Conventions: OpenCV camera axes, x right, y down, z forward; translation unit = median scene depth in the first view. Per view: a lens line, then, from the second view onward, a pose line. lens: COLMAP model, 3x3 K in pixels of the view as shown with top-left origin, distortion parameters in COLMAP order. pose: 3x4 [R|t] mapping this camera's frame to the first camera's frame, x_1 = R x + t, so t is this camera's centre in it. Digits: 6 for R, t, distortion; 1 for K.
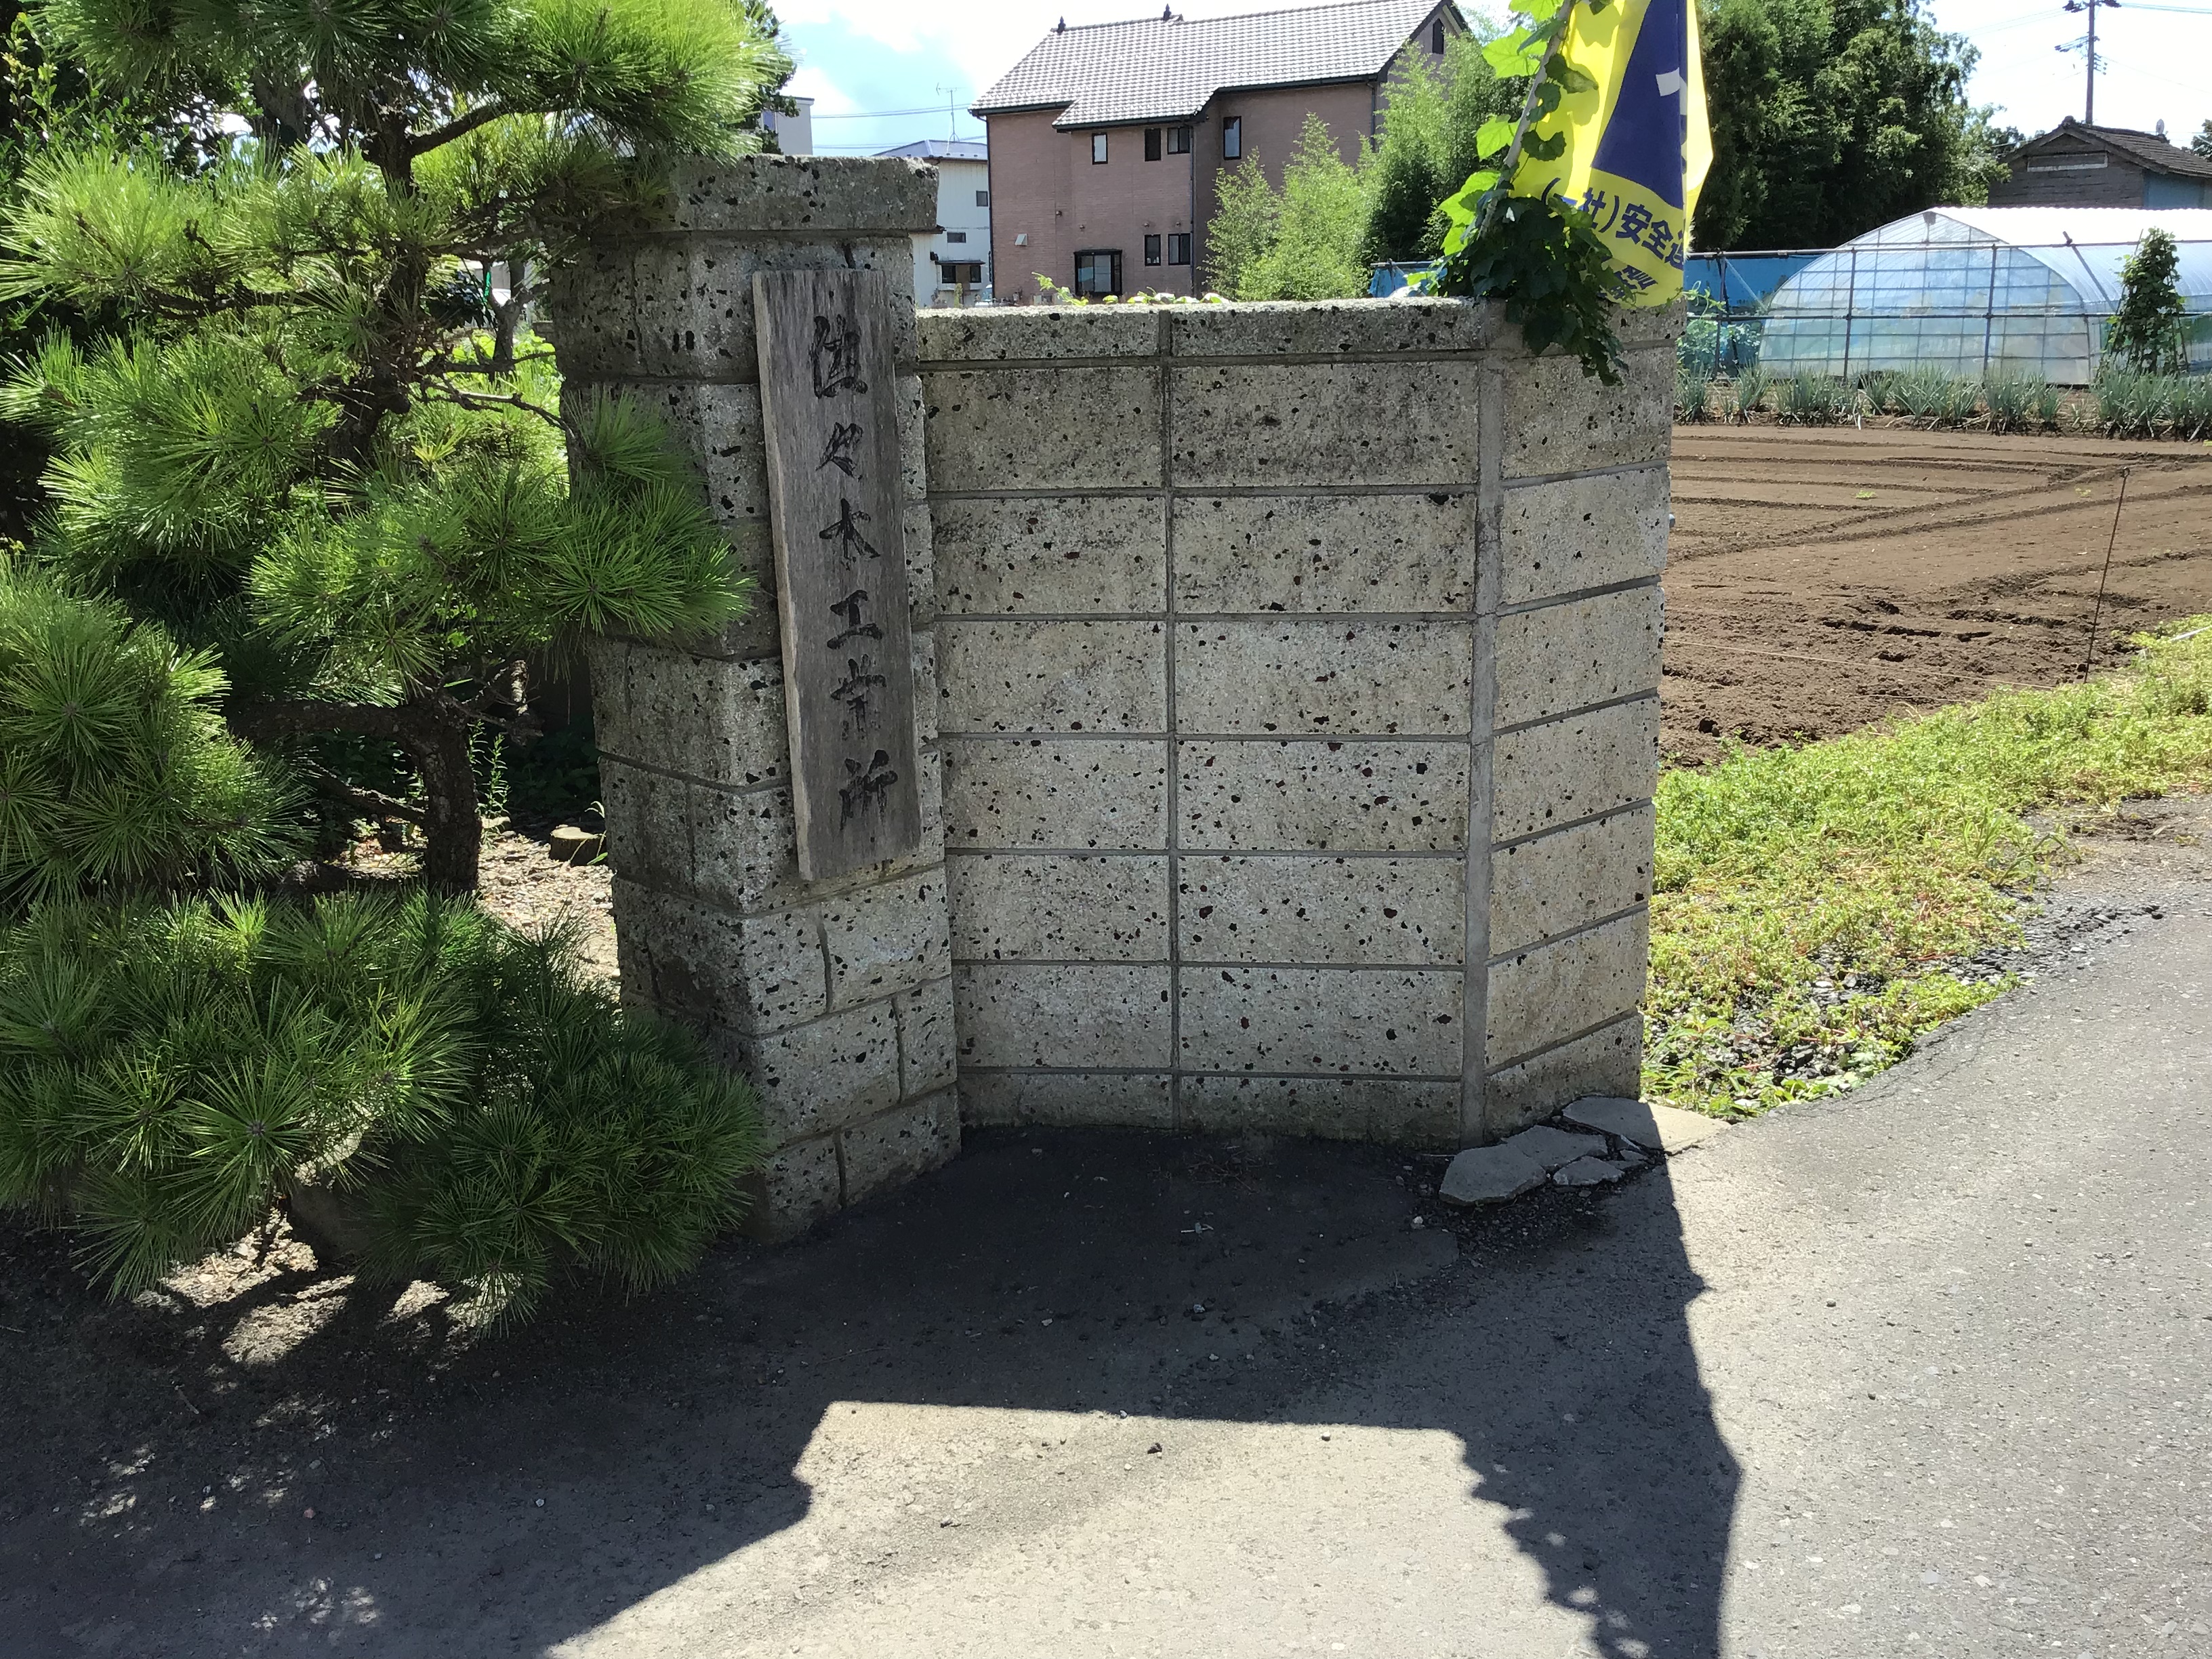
lens RADIAL K [[2020.3, 0, 1100.9], [0, 2020.3, 802.9], [0, 0, 1]] dist [0.041745, -0.010252]
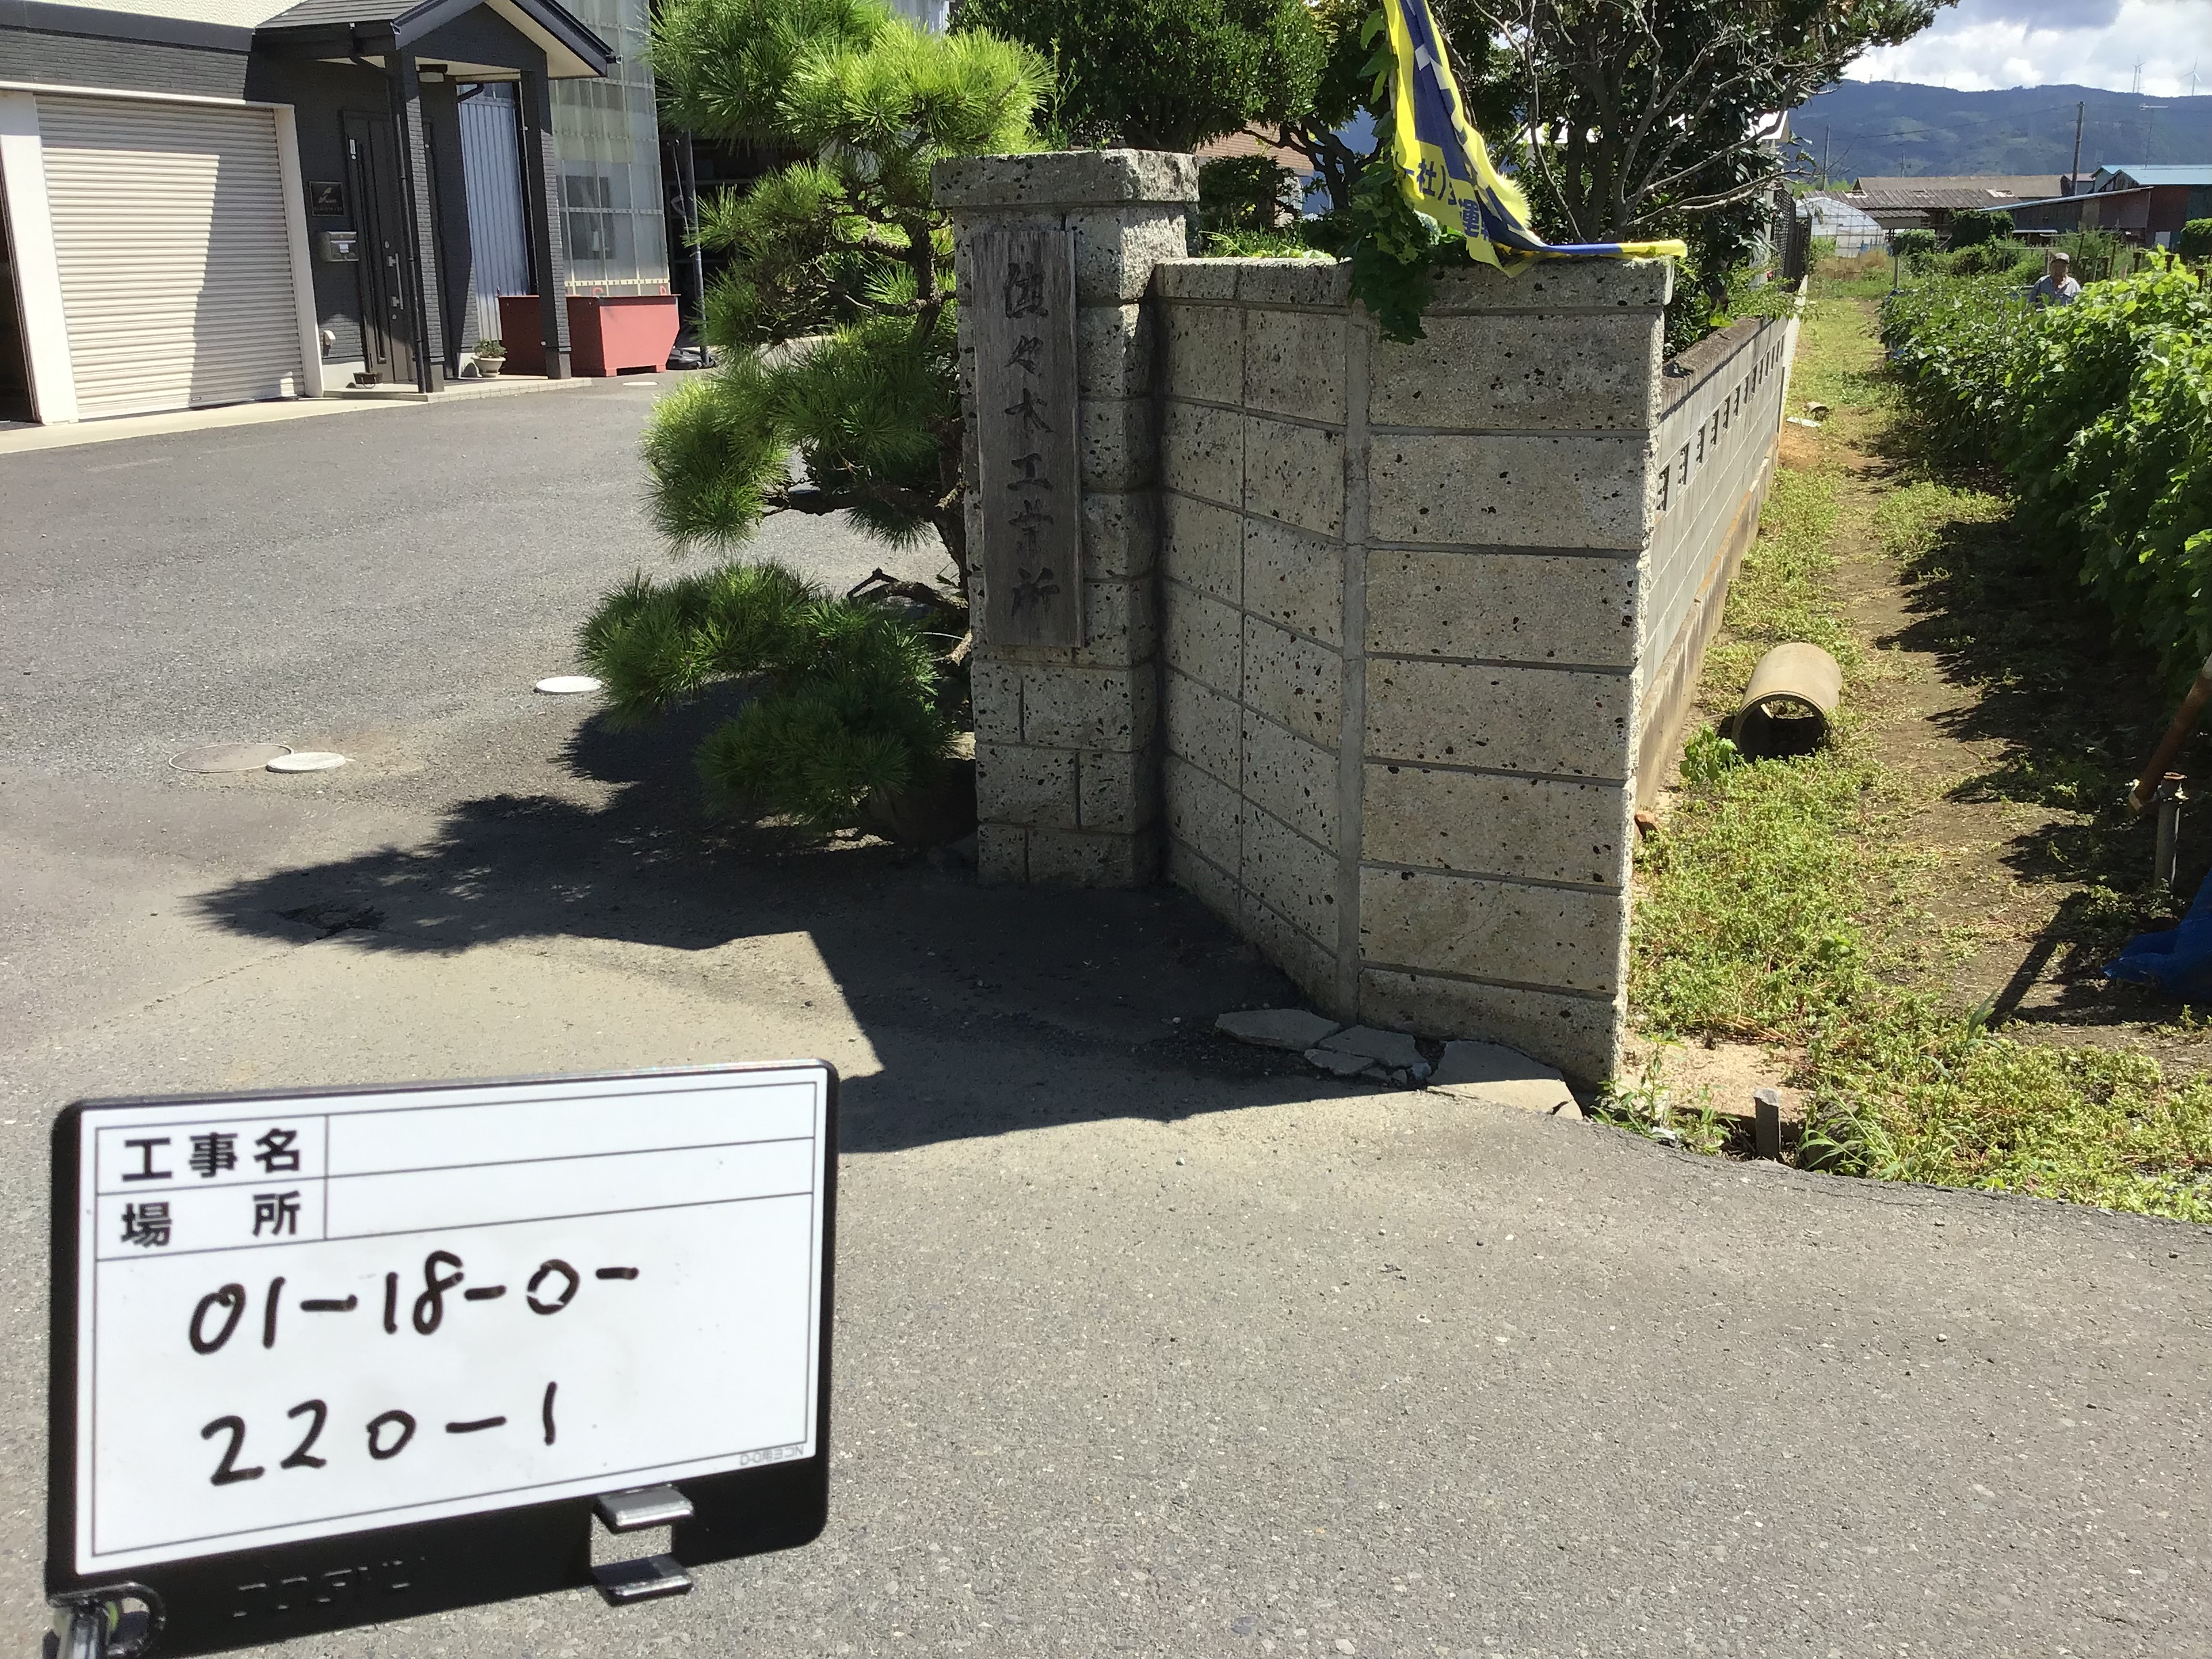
lens RADIAL K [[2020.3, 0, 1100.9], [0, 2020.3, 802.9], [0, 0, 1]] dist [0.041745, -0.010252]
pose [[0.411765, 0.257476, -0.874160, 1.217717], [-0.220250, 0.958935, 0.178699, -0.132556], [0.884273, 0.118952, 0.451565, 0.409817]]
